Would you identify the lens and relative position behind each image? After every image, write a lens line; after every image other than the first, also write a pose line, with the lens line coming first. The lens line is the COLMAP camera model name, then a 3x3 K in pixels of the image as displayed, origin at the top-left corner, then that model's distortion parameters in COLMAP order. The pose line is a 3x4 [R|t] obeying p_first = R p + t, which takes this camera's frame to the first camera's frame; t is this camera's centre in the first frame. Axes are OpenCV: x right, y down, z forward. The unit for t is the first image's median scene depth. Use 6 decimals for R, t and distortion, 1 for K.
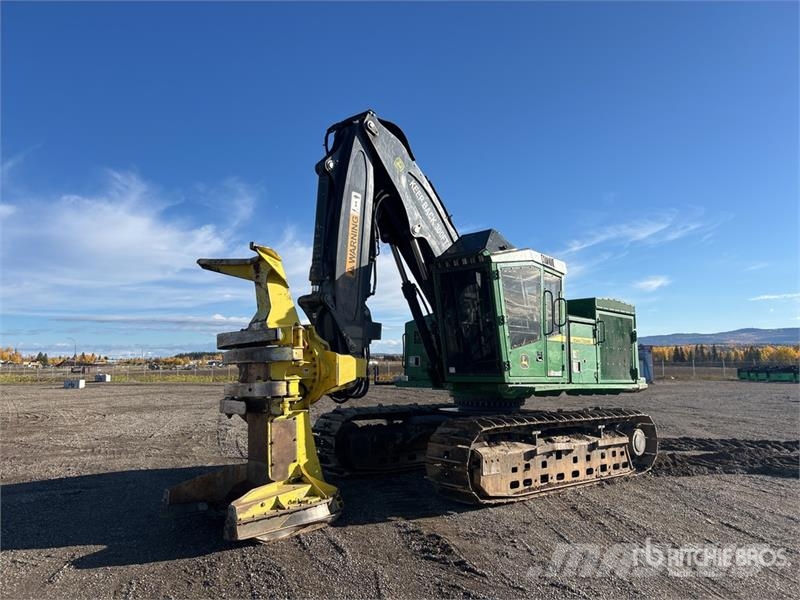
lens RADIAL K [[599.4, 0, 399.4], [0, 599.4, 297.1], [0, 0, 1]] dist [0.055005, -0.058599]
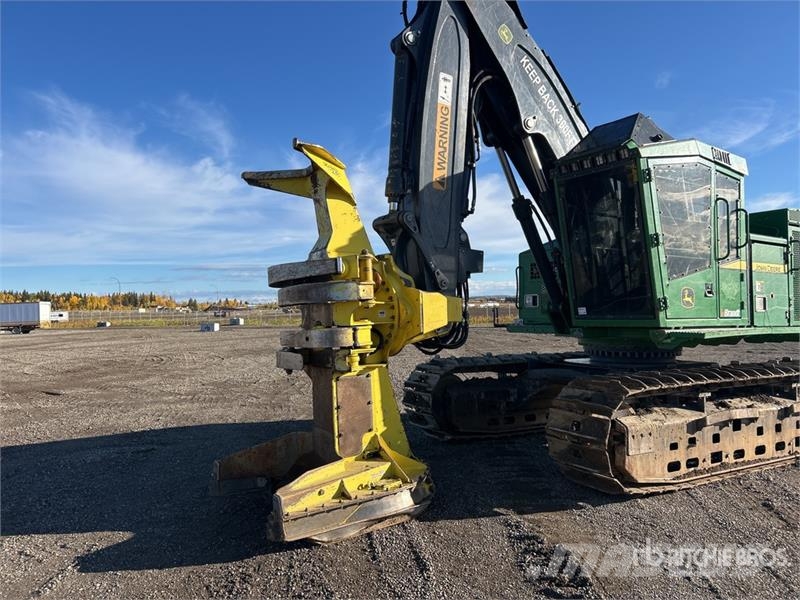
lens RADIAL K [[599.4, 0, 402.4], [0, 599.4, 294.0], [0, 0, 1]] dist [0.055005, -0.058599]
pose [[0.980592, -0.017219, -0.195300, 0.015697], [0.034875, 0.995569, 0.087331, 0.027827], [0.192931, -0.092447, 0.976848, 0.227769]]
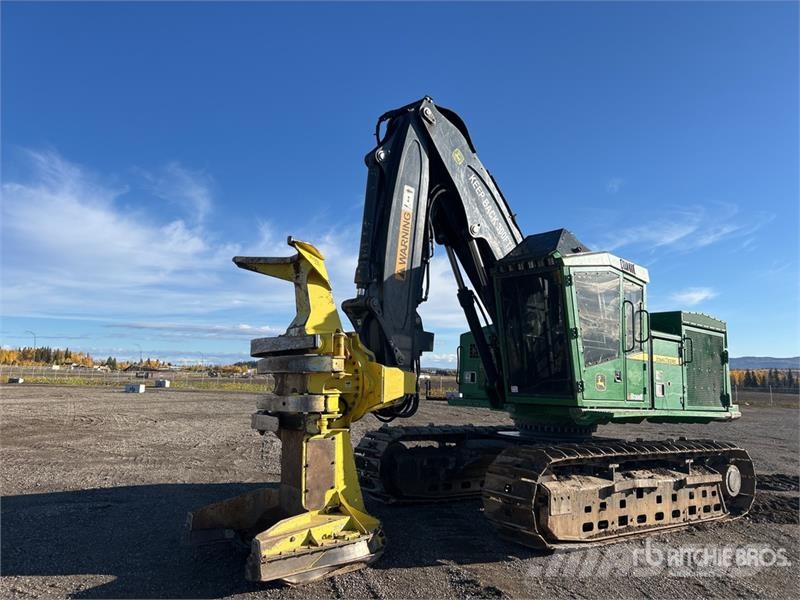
lens RADIAL K [[599.4, 0, 395.7], [0, 599.4, 294.3], [0, 0, 1]] dist [0.055005, -0.058599]
pose [[0.995165, 0.018801, -0.096400, -0.002467], [-0.021491, 0.999406, -0.026937, 0.010940], [0.095836, 0.028879, 0.994978, 0.106767]]
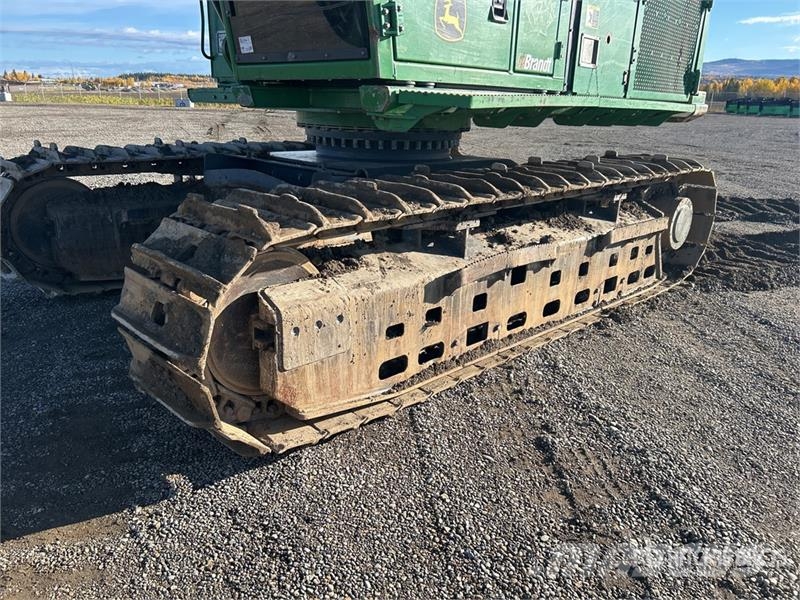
lens RADIAL K [[599.4, 0, 396.8], [0, 599.4, 302.7], [0, 0, 1]] dist [0.055005, -0.058599]
pose [[0.998587, 0.002277, 0.053094, 0.159956], [-0.024940, 0.902310, 0.430366, 0.105811], [-0.046927, -0.431082, 0.901092, 0.629738]]
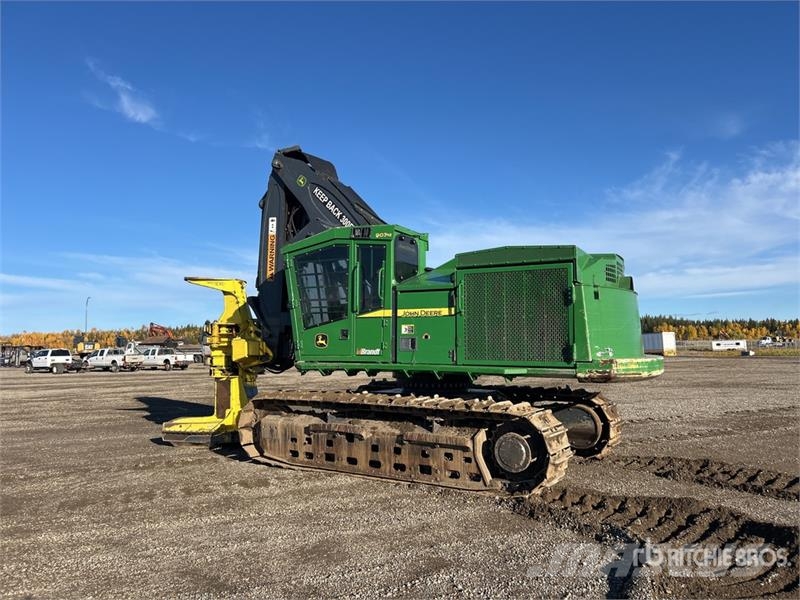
lens RADIAL K [[599.4, 0, 401.5], [0, 599.4, 289.3], [0, 0, 1]] dist [0.055005, -0.058599]
pose [[0.277736, -0.094547, -0.955993, 1.218489], [0.124139, 0.990334, -0.061878, 0.099230], [0.952603, -0.101490, 0.286789, 0.833175]]
